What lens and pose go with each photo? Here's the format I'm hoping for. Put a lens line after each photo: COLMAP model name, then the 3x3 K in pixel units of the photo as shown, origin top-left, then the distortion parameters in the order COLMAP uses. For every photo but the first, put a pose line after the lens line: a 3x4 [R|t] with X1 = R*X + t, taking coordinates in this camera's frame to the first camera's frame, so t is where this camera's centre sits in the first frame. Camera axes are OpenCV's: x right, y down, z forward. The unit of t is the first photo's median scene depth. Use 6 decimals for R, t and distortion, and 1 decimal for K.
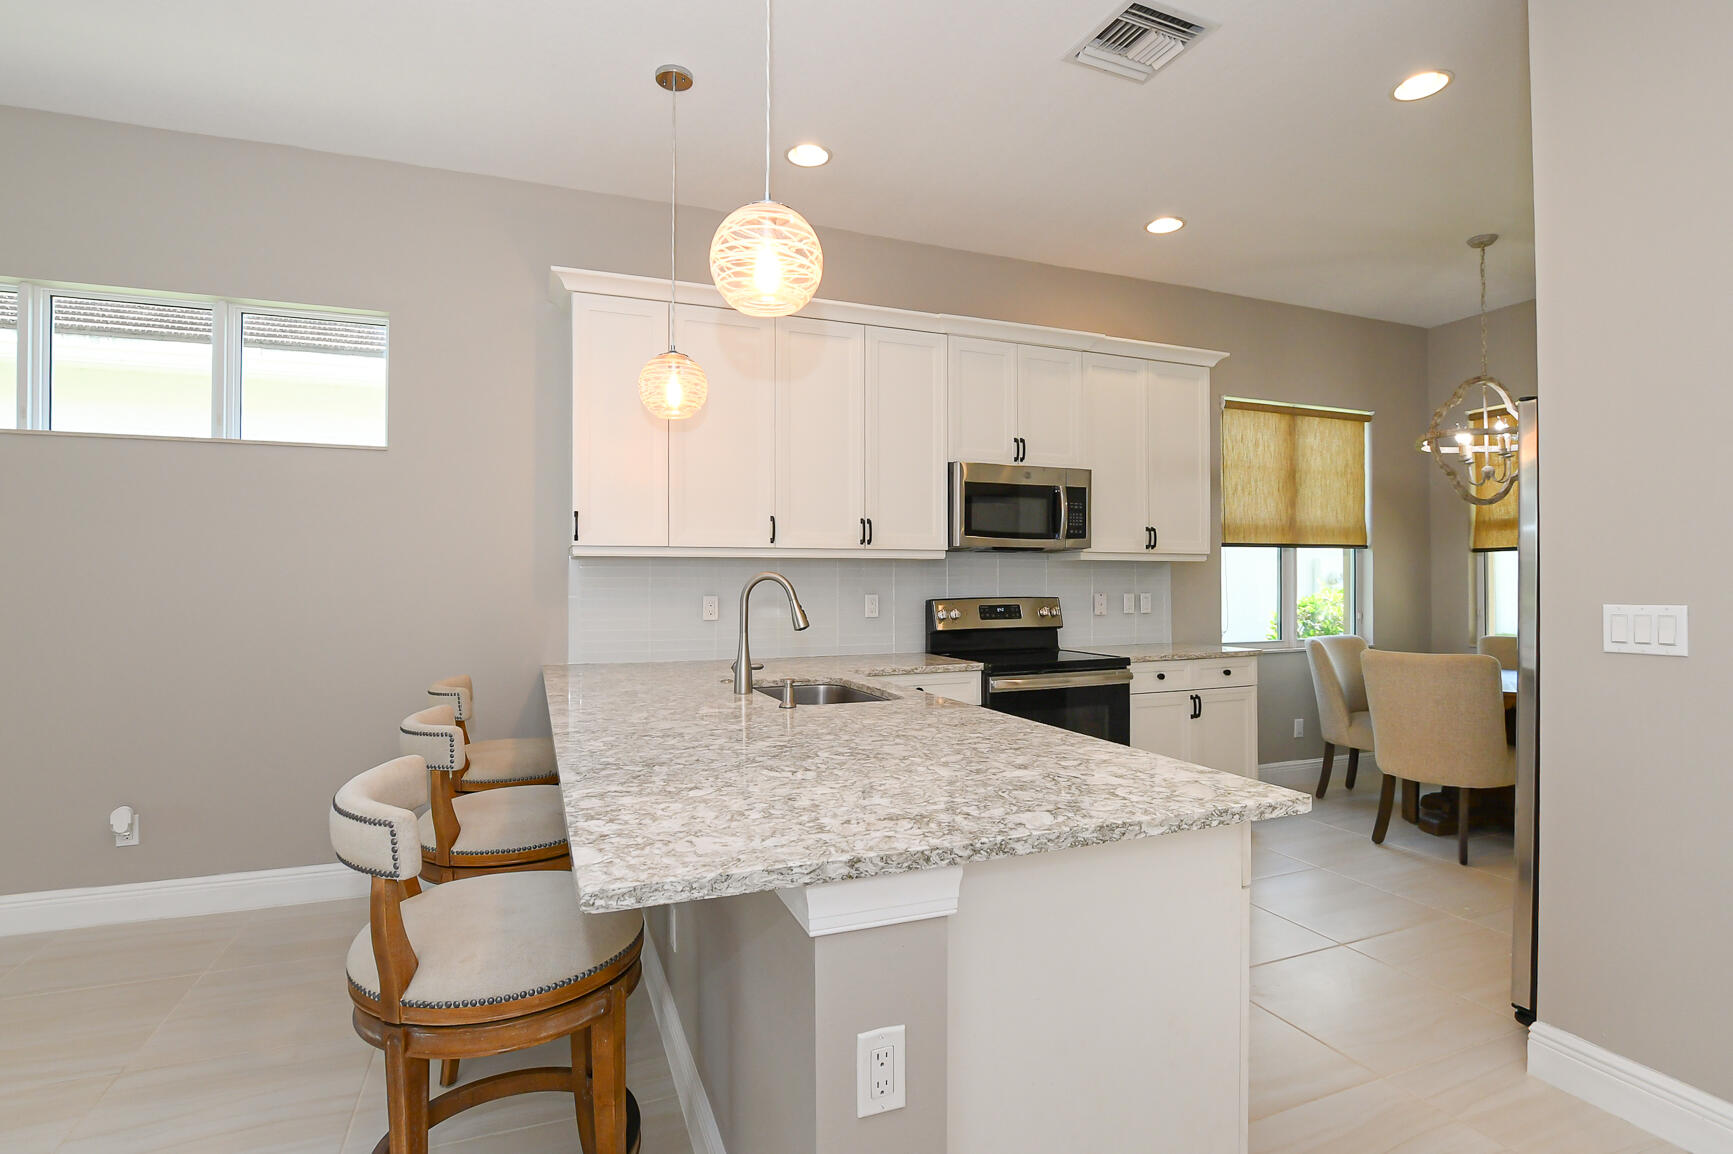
lens RADIAL K [[832.3, 0, 836.2], [0, 832.3, 580.3], [0, 0, 1]] dist [-0.033288, 0.000652]
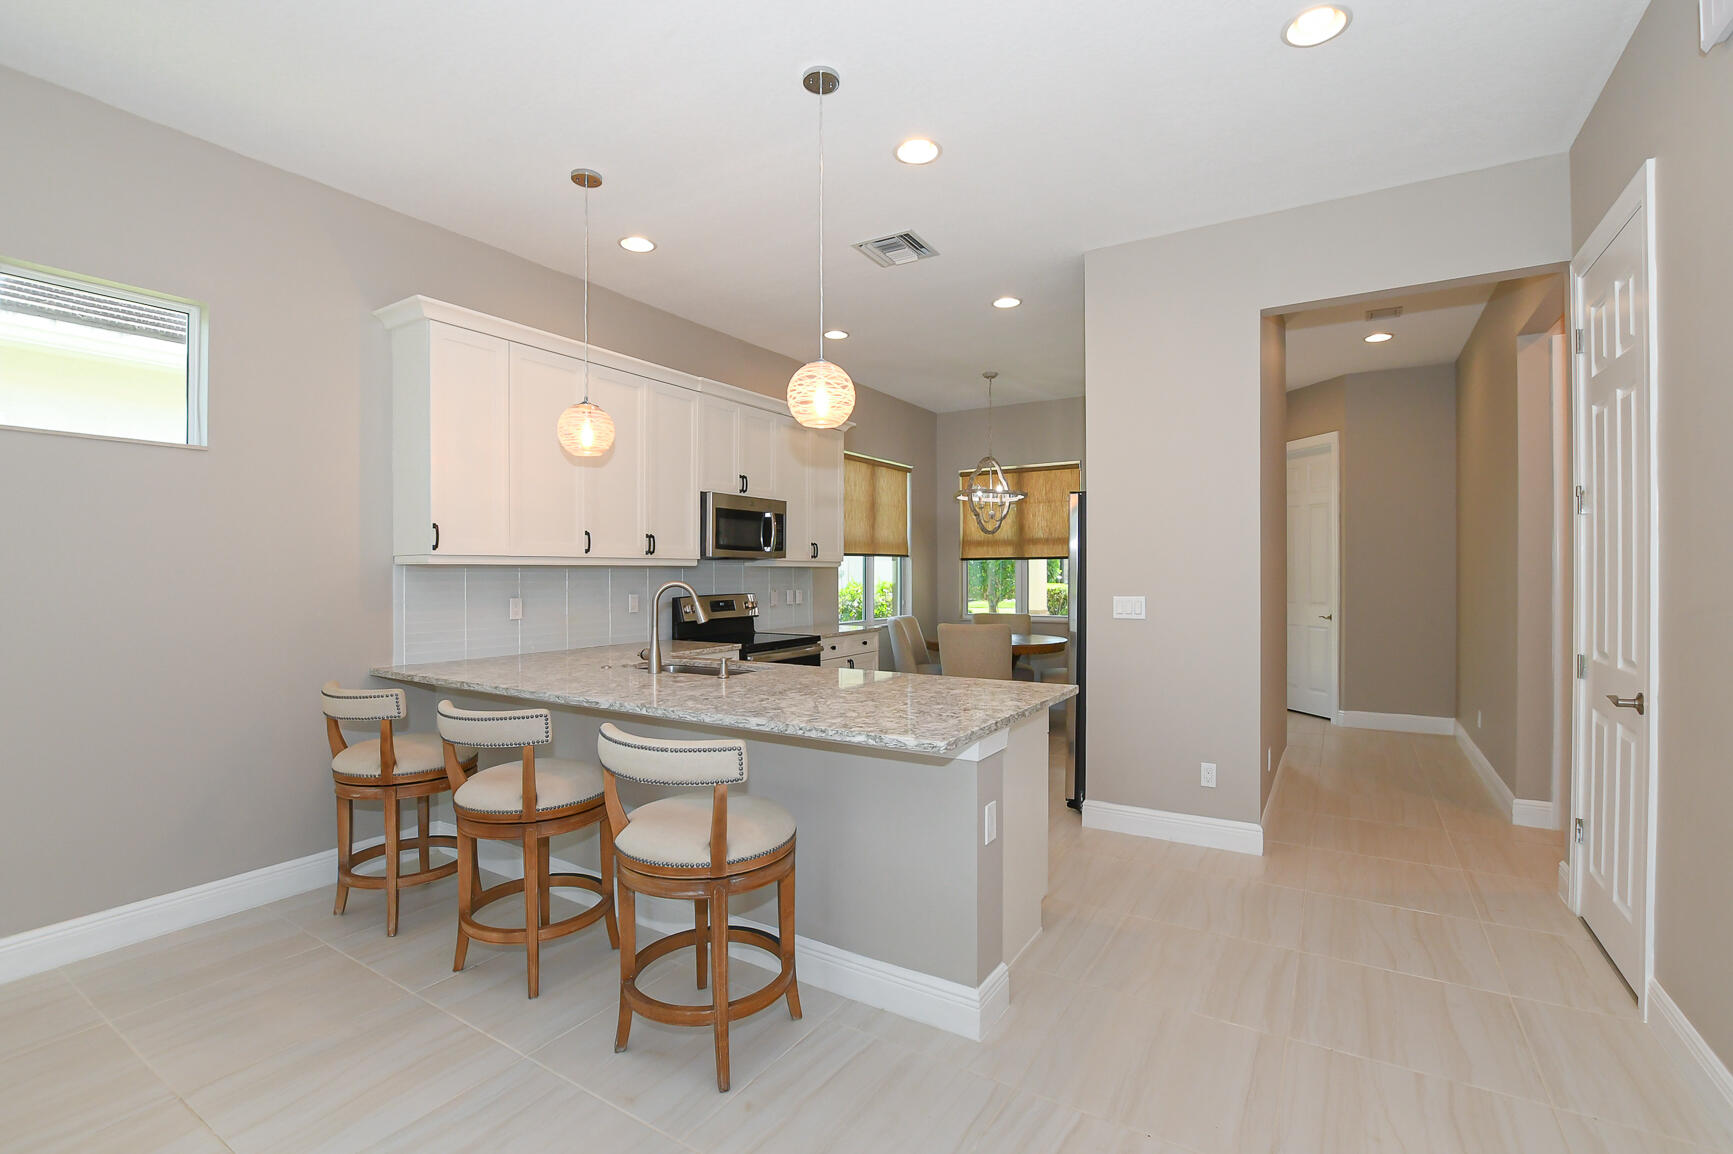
lens RADIAL K [[772.4, 0, 852.7], [0, 772.4, 585.7], [0, 0, 1]] dist [-0.027764, 0.000619]
pose [[0.807521, -0.010274, 0.589749, -0.381142], [0.000280, 0.999855, 0.017035, -0.015386], [-0.589838, -0.013591, 0.807407, -0.112162]]
